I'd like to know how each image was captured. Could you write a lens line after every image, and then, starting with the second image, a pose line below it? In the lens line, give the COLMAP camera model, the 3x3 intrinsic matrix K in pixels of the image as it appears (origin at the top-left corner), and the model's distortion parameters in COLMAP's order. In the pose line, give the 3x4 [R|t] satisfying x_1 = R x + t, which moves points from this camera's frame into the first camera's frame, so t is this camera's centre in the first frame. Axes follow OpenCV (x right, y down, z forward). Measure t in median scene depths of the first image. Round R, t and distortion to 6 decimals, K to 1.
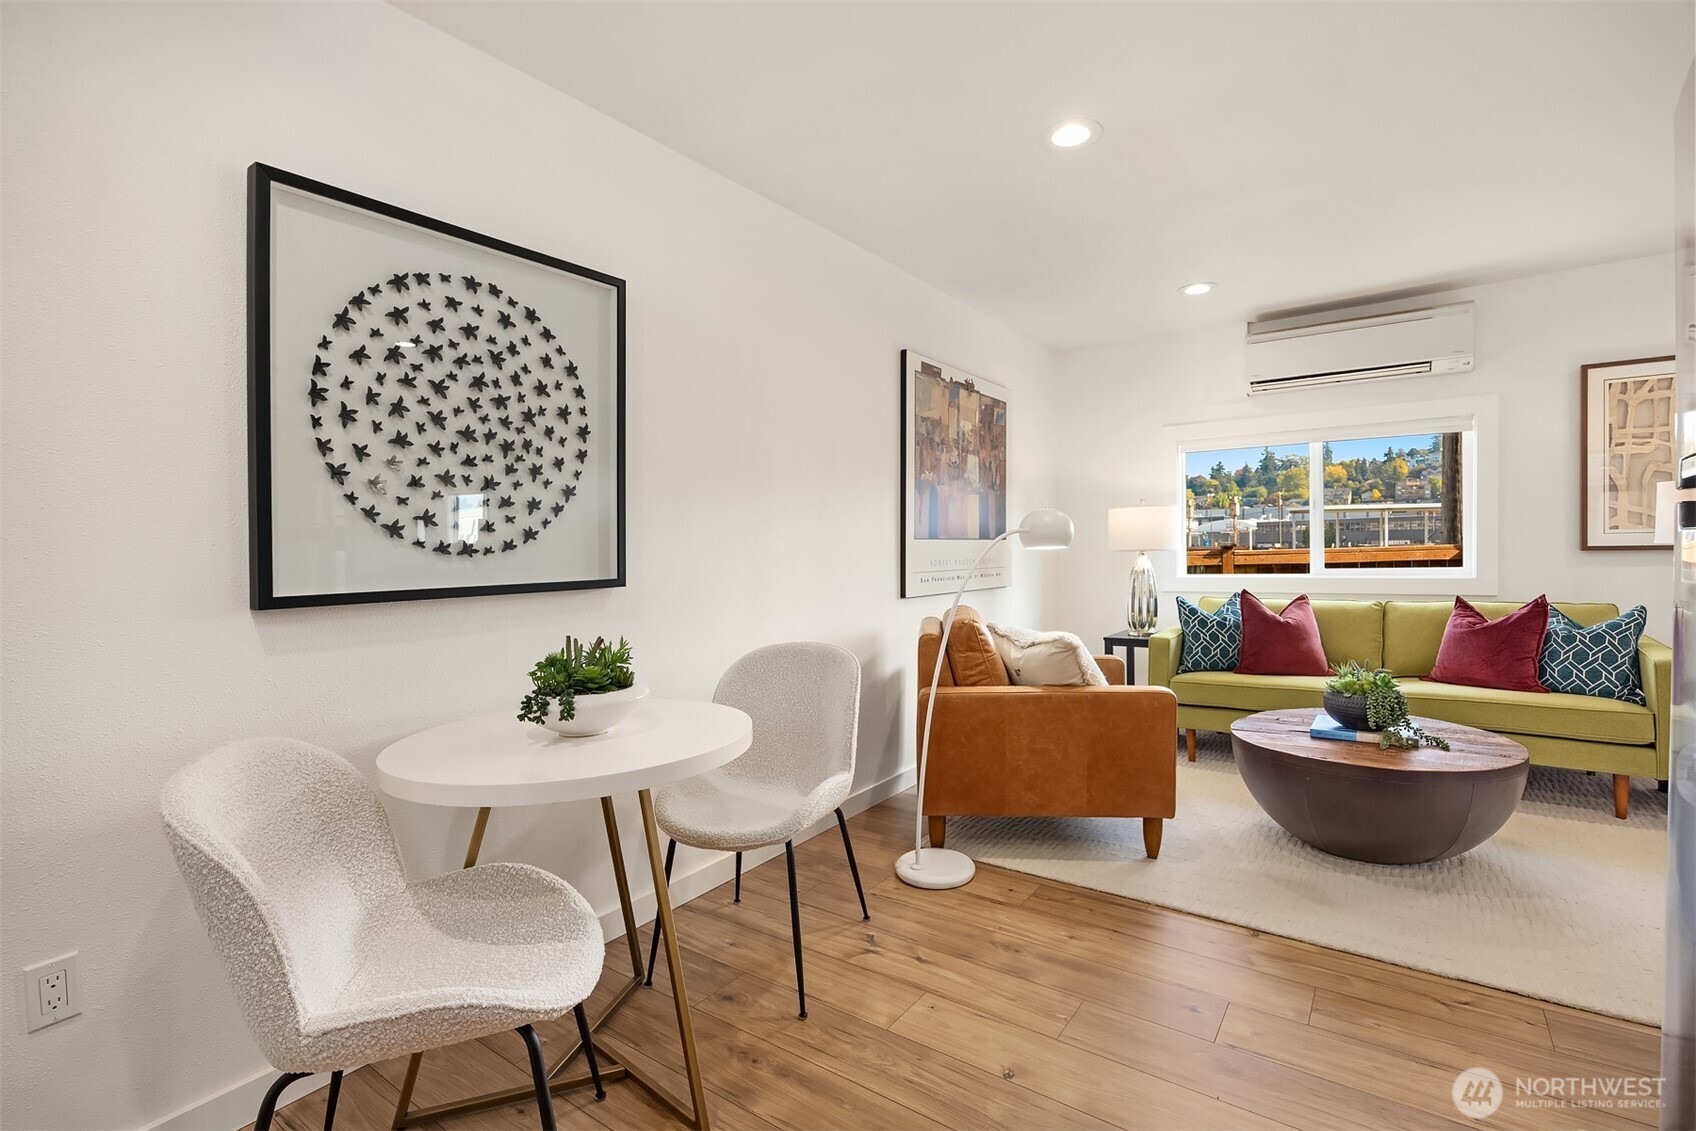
lens RADIAL K [[786.2, 0, 842.5], [0, 786.2, 560.9], [0, 0, 1]] dist [-0.013270, 0.001971]
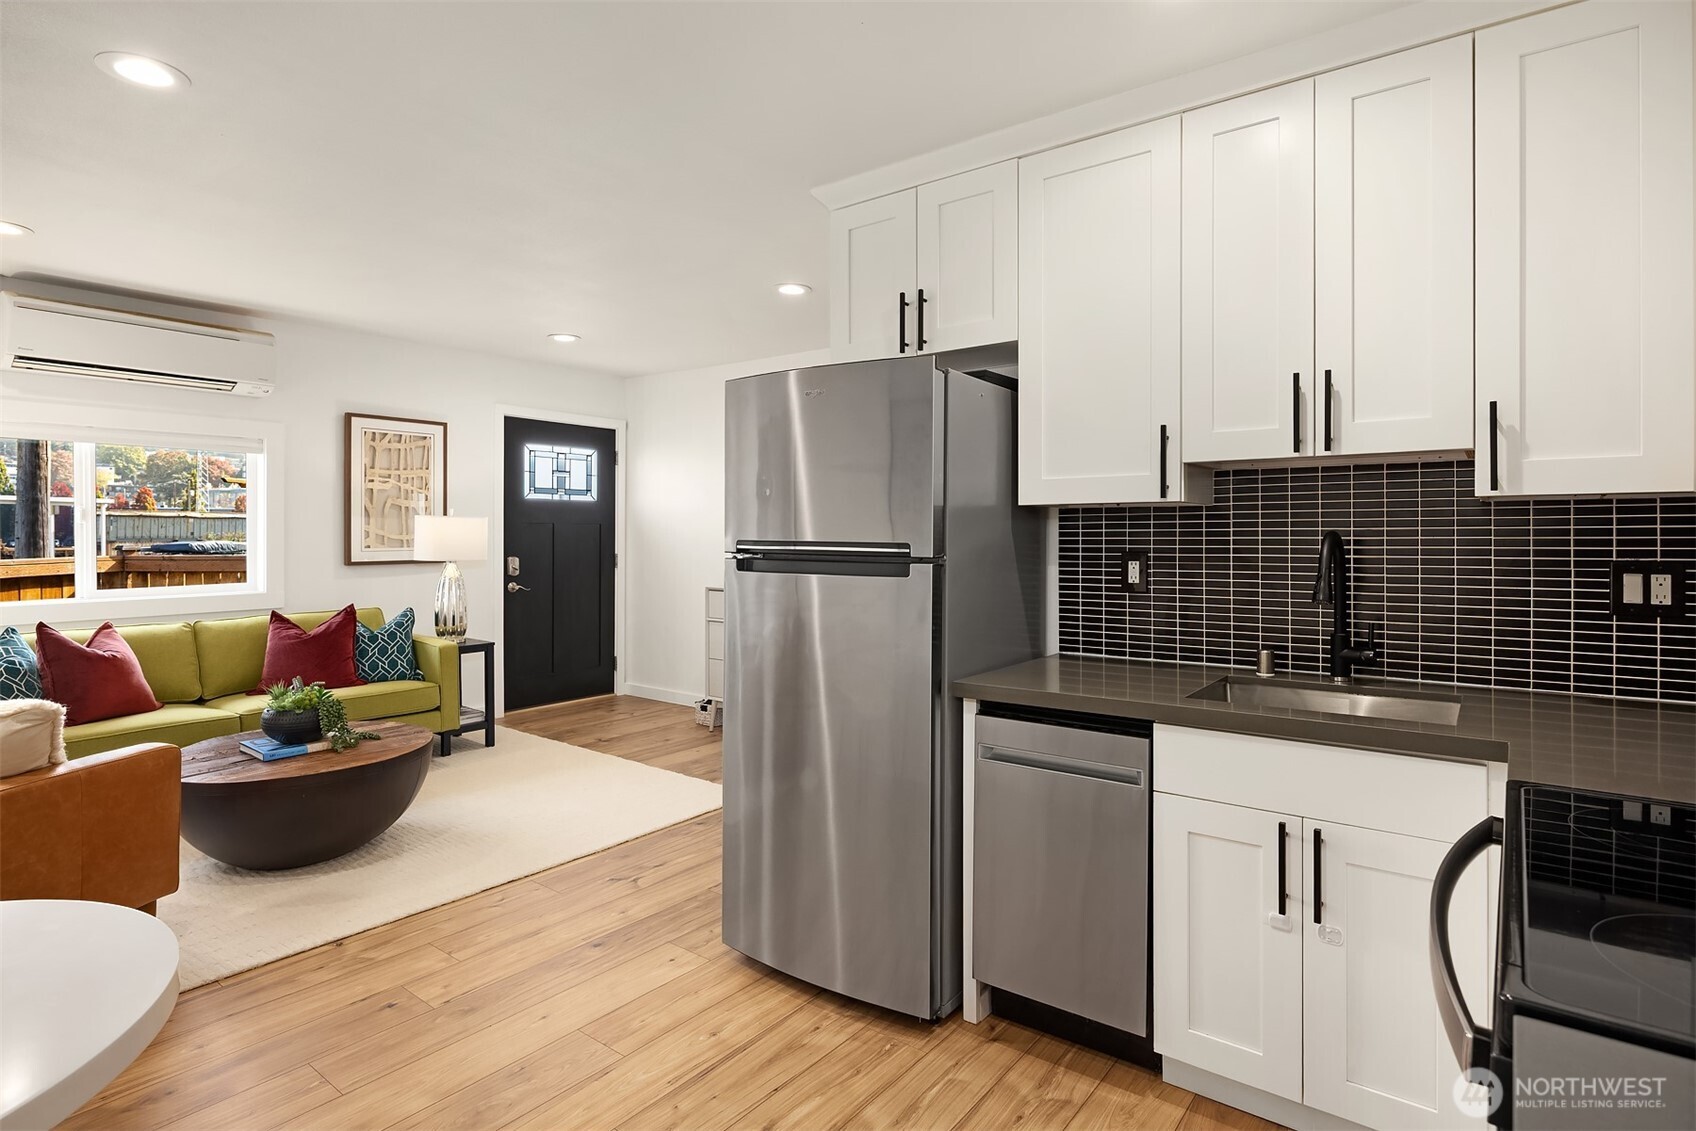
lens RADIAL K [[863.8, 0, 905.4], [0, 863.8, 532.5], [0, 0, 1]] dist [-0.006628, 0.000155]
pose [[-0.014314, 0.016617, 0.999759, -0.536403], [0.015192, 0.999750, -0.016400, -0.038778], [-0.999782, 0.014953, -0.014562, 0.200183]]
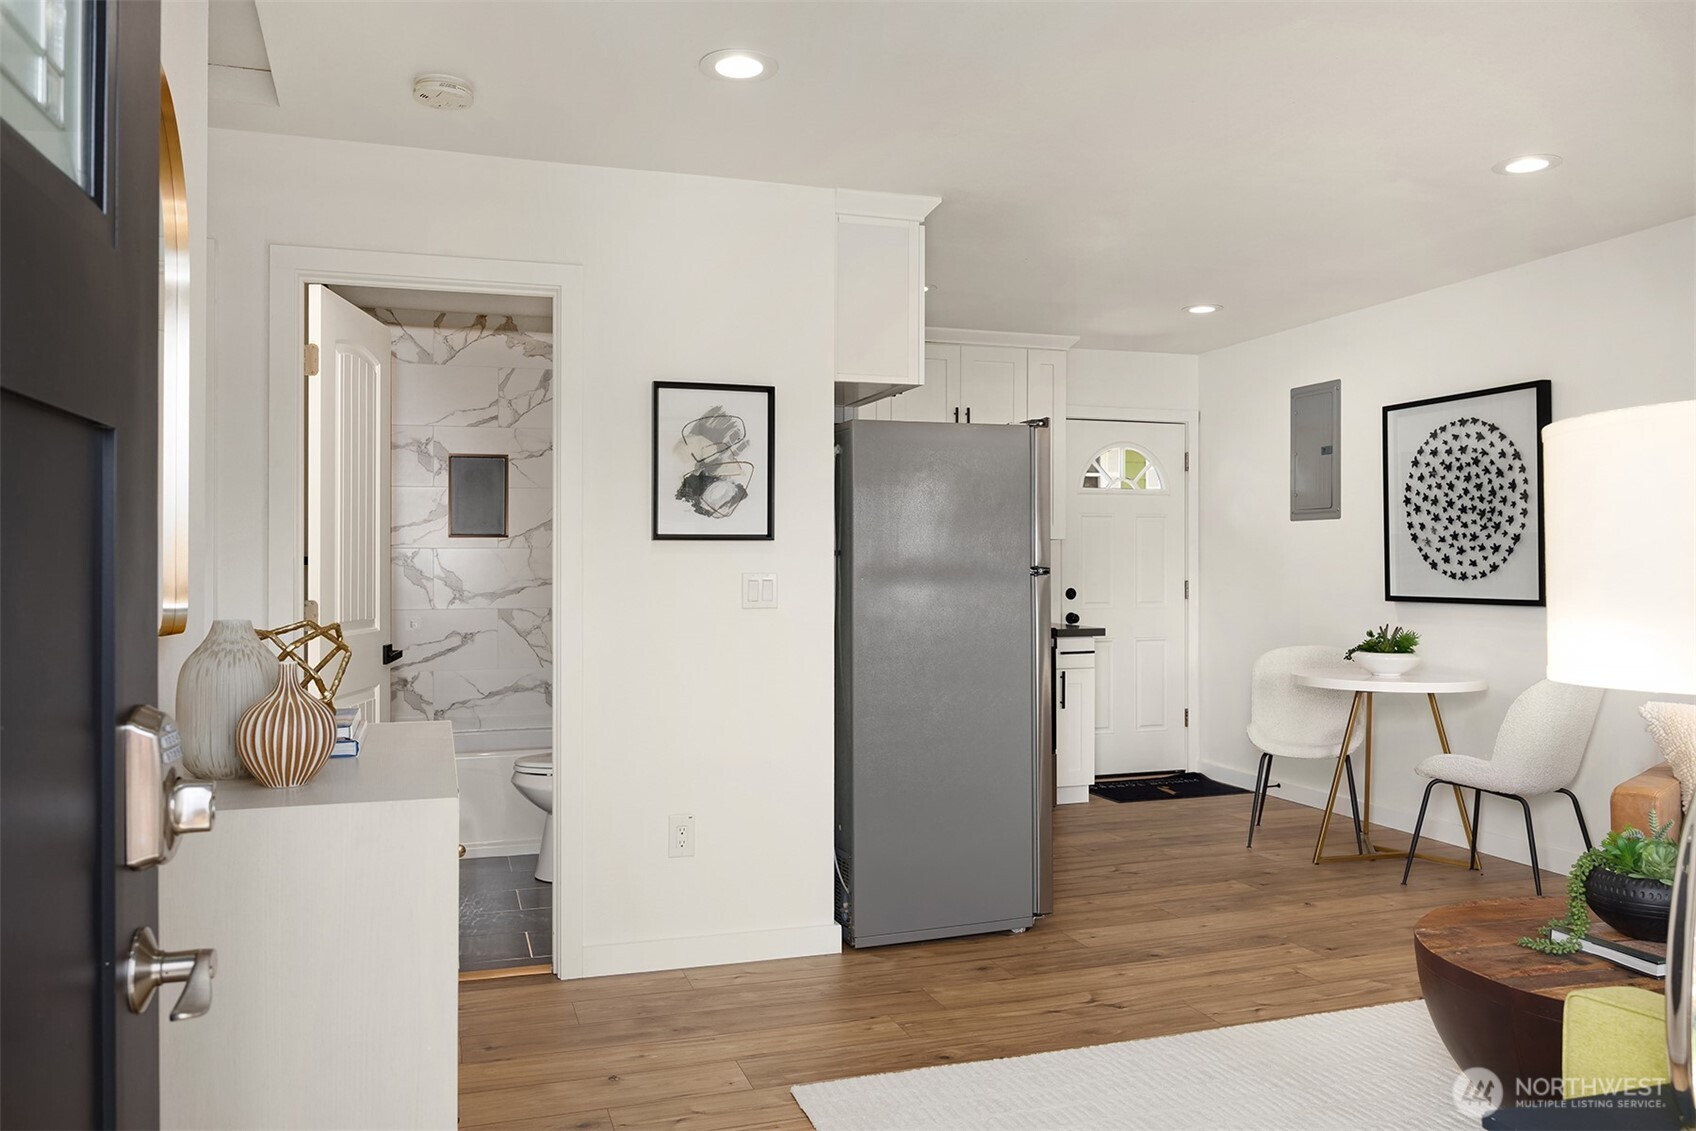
lens RADIAL K [[1286.2, 0, 879.7], [0, 1286.2, 598.3], [0, 0, 1]] dist [0.009881, -0.004795]
pose [[-0.581651, 0.039155, -0.812495, 1.792921], [-0.004441, 0.998673, 0.051306, -0.073580], [0.813426, 0.033451, -0.580706, 1.118533]]
